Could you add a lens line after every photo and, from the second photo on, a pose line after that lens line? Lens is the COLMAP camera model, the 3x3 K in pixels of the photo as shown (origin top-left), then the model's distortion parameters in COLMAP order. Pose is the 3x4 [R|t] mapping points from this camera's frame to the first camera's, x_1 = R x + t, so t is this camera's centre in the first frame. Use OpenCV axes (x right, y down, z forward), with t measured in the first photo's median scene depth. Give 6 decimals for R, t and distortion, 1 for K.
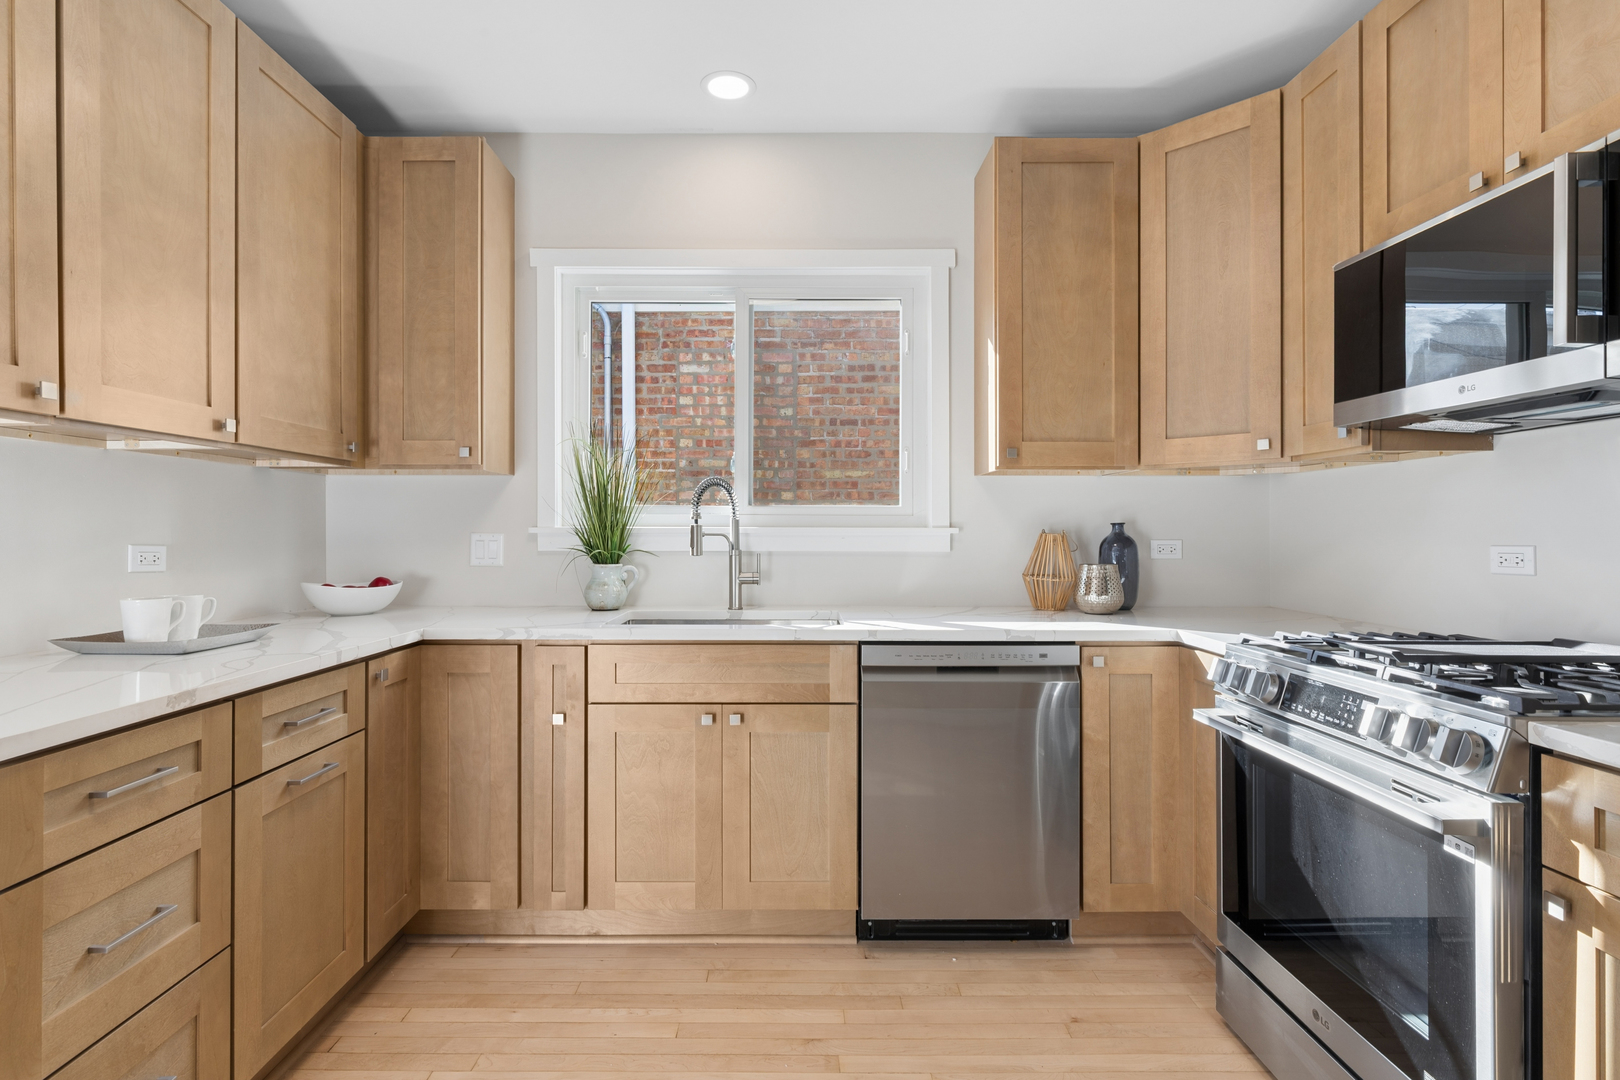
lens RADIAL K [[795.2, 0, 807.1], [0, 795.2, 528.0], [0, 0, 1]] dist [0.000508, 0.000251]
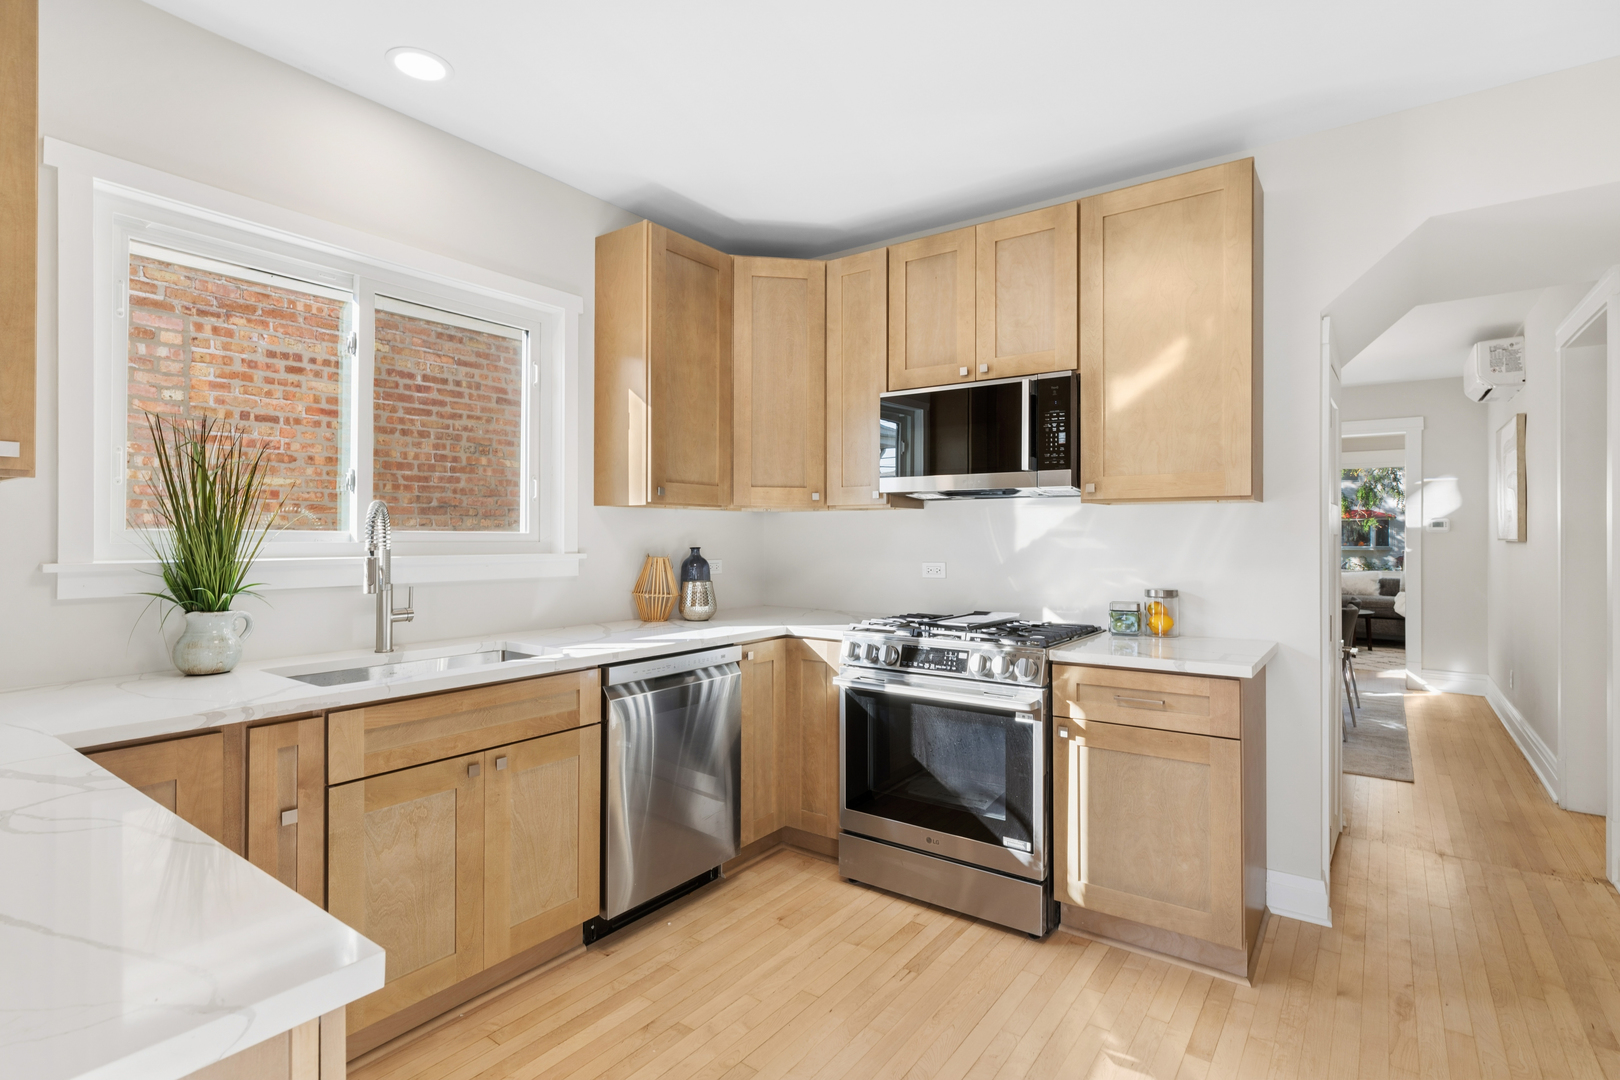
lens RADIAL K [[778.2, 0, 813.0], [0, 778.2, 530.8], [0, 0, 1]] dist [-0.002037, 0.000101]
pose [[0.590787, 0.005841, 0.806807, -0.600518], [-0.004314, 0.999982, -0.004081, -0.034608], [-0.806816, -0.001069, 0.590802, 0.142769]]
